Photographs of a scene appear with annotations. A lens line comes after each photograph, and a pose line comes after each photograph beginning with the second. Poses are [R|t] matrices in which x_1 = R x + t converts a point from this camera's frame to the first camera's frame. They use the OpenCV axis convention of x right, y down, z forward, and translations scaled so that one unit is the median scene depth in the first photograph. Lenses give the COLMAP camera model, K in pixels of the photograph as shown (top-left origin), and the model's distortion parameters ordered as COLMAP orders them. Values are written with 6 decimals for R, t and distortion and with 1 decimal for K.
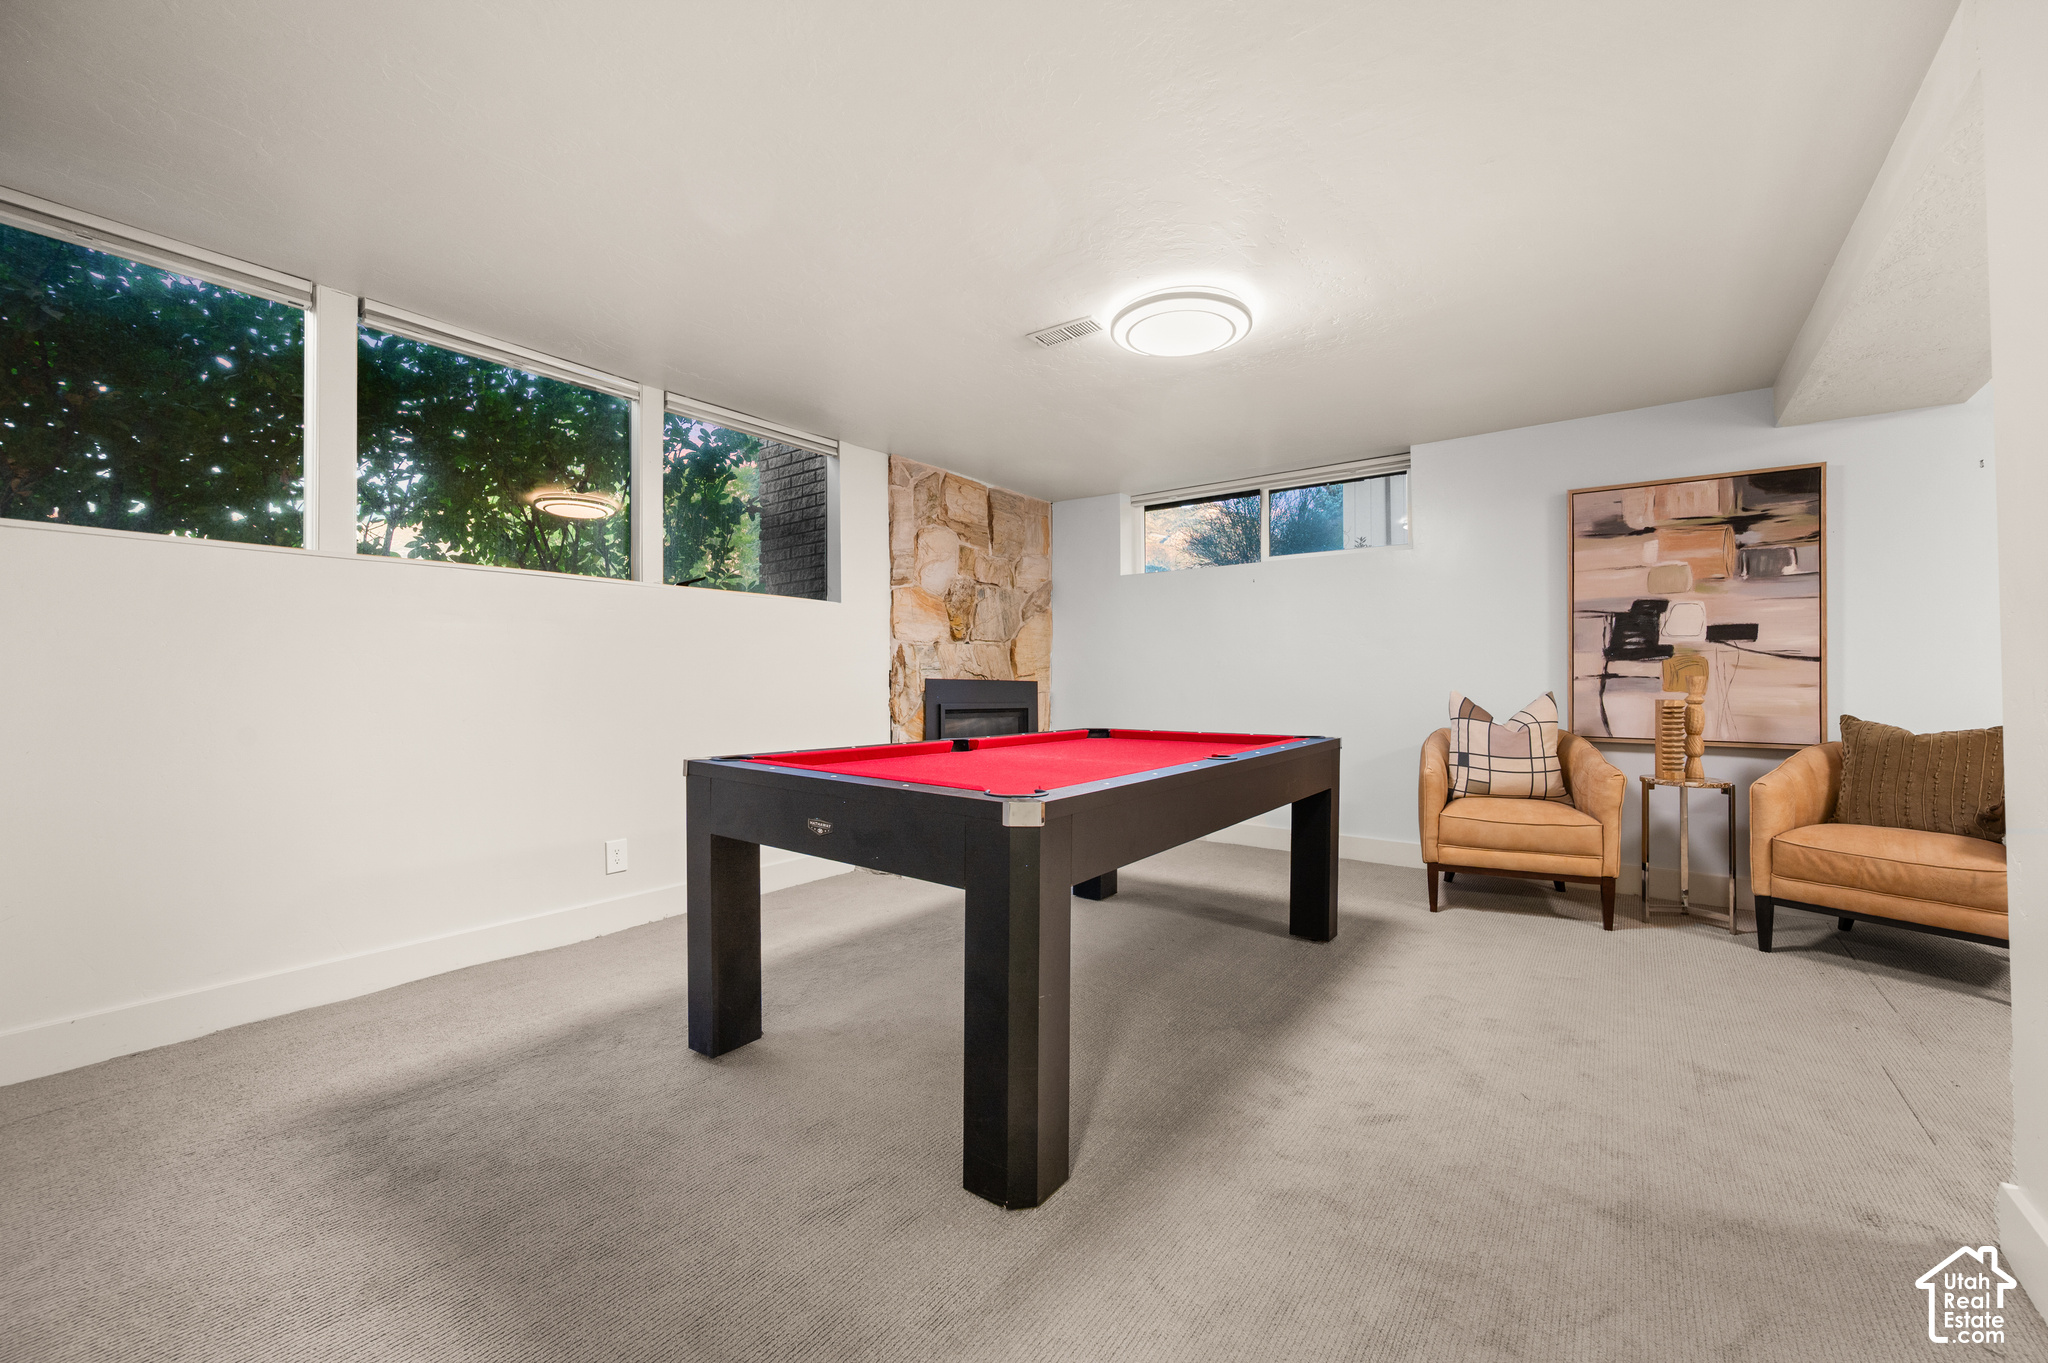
lens RADIAL K [[814.8, 0, 1024.3], [0, 814.8, 675.2], [0, 0, 1]] dist [0.001099, 0.000397]
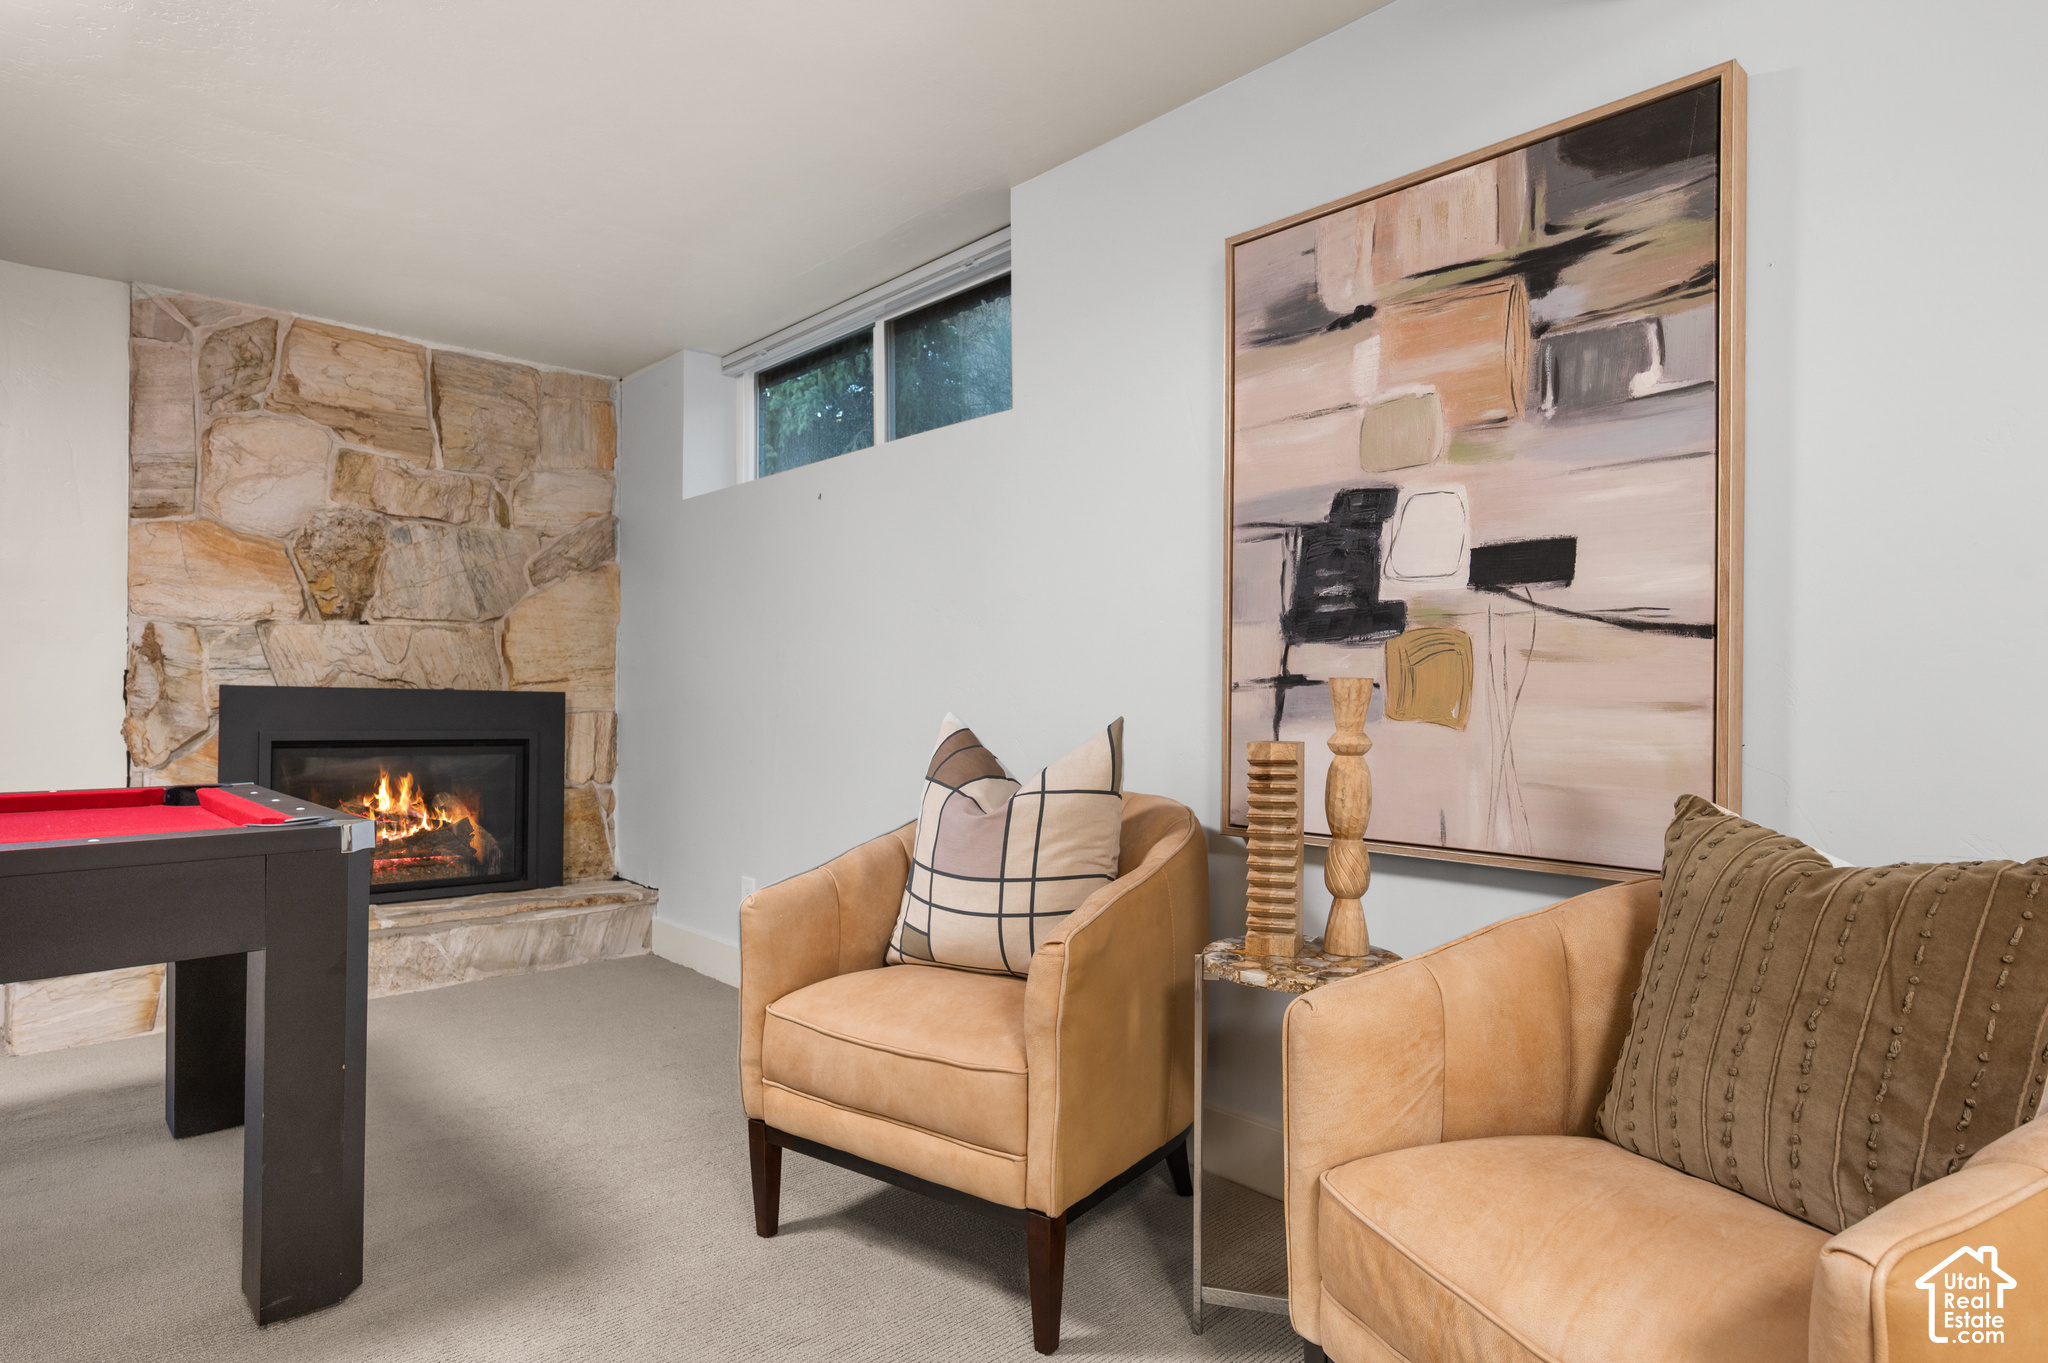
lens RADIAL K [[1128.1, 0, 1030.3], [0, 1128.1, 688.5], [0, 0, 1]] dist [0.004096, 0.000736]
pose [[0.981836, 0.003732, -0.189697, 0.696154], [-0.003850, 0.999993, -0.000255, 0.005596], [0.189695, 0.000980, 0.981843, 0.420537]]
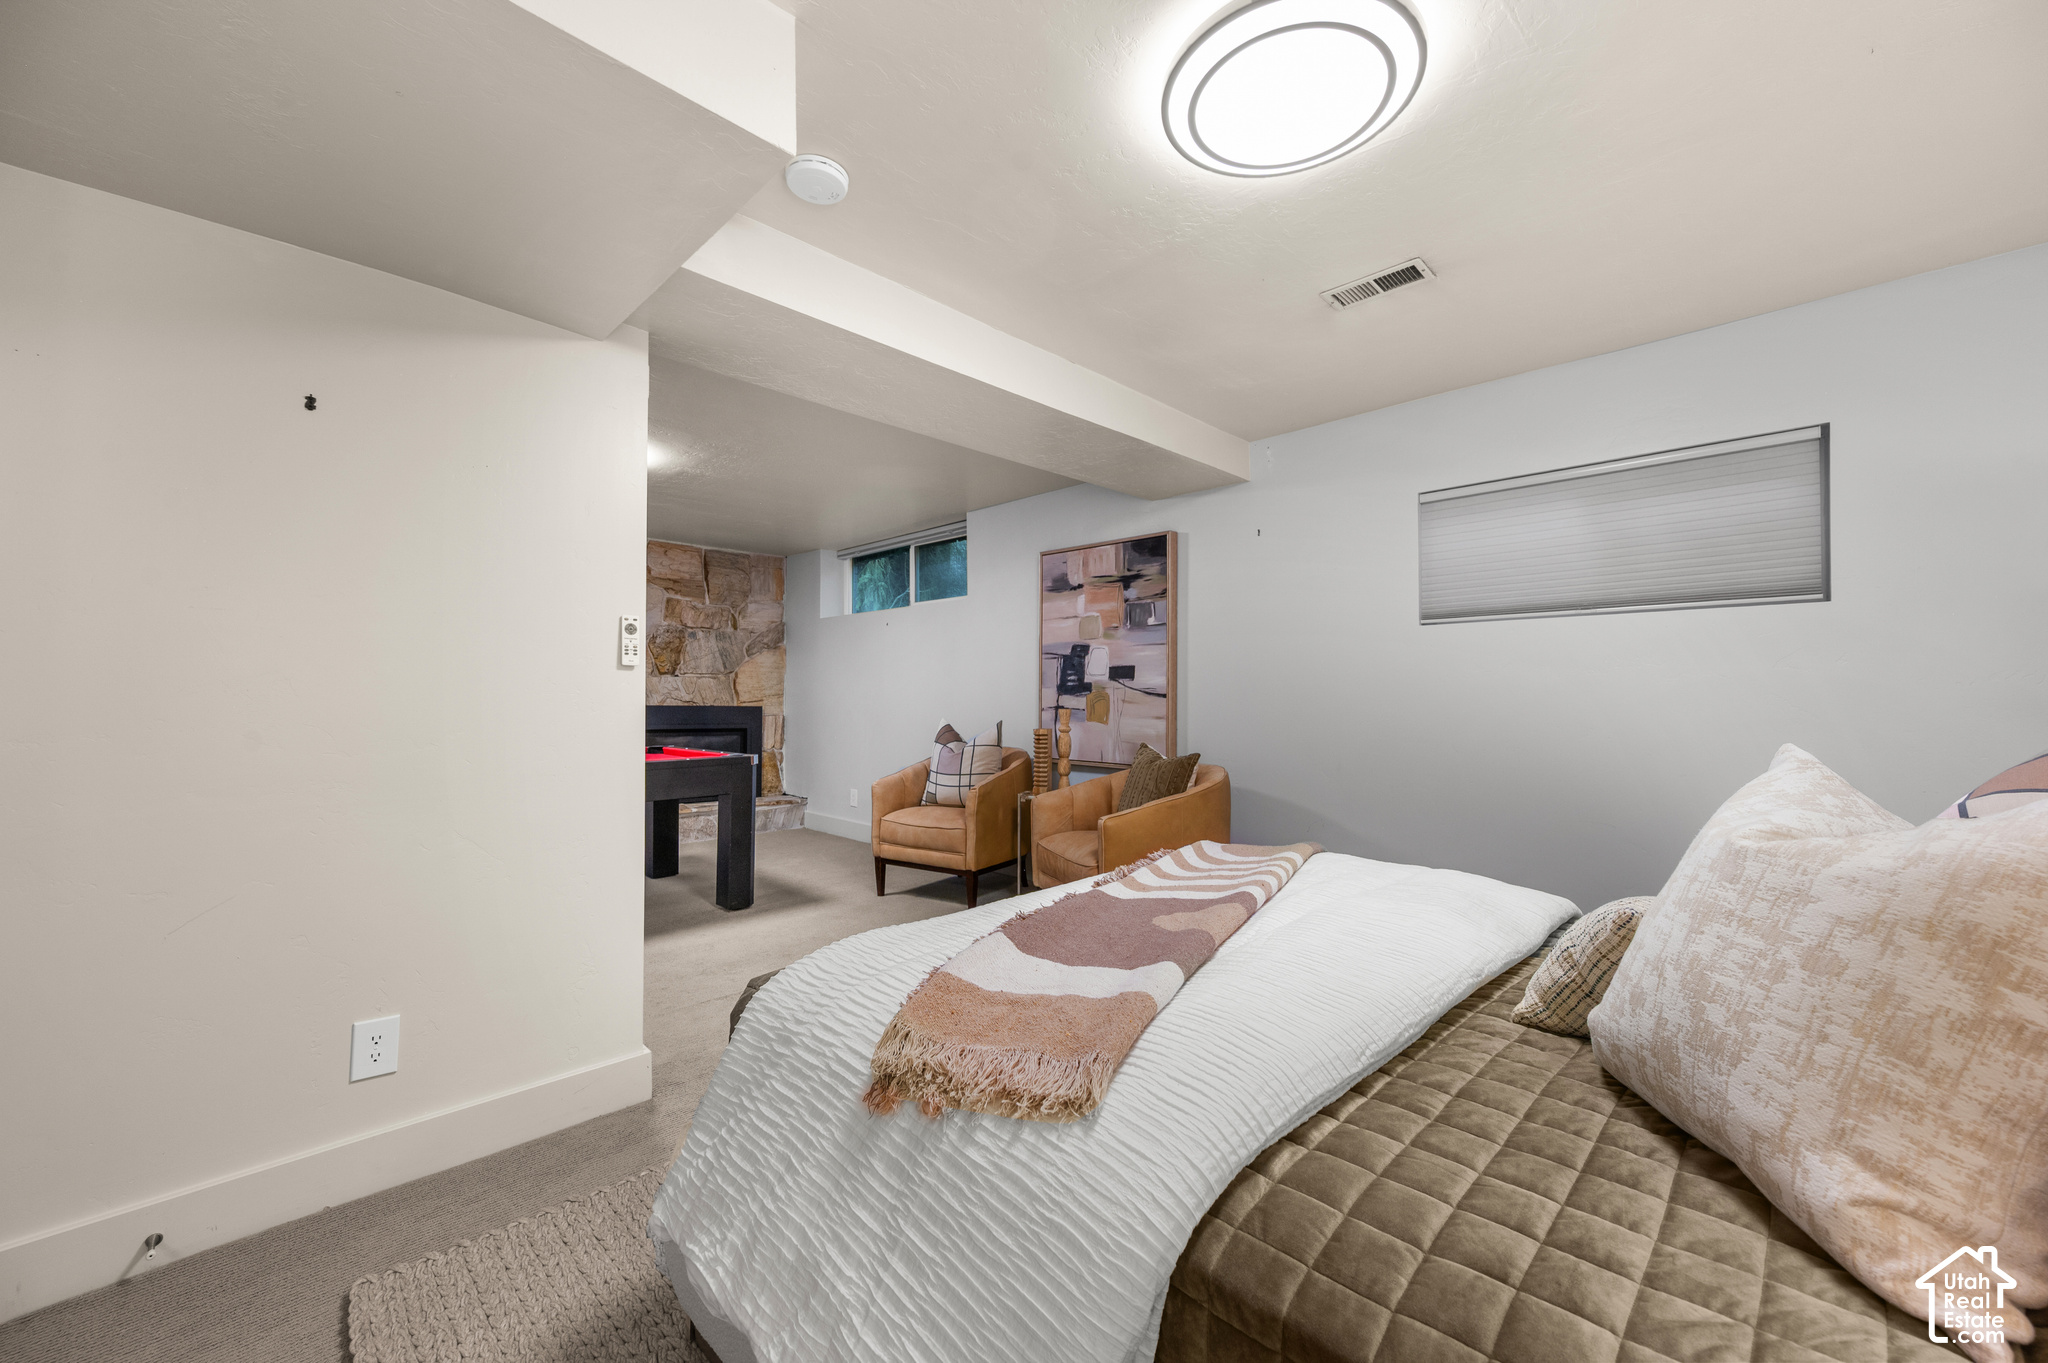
lens RADIAL K [[814.8, 0, 1033.6], [0, 814.8, 686.7], [0, 0, 1]] dist [0.001099, 0.000397]
pose [[0.988173, 0.001681, -0.153333, 0.862799], [-0.002509, 0.999983, -0.005212, -0.023507], [0.153322, 0.005535, 0.988161, -0.187468]]
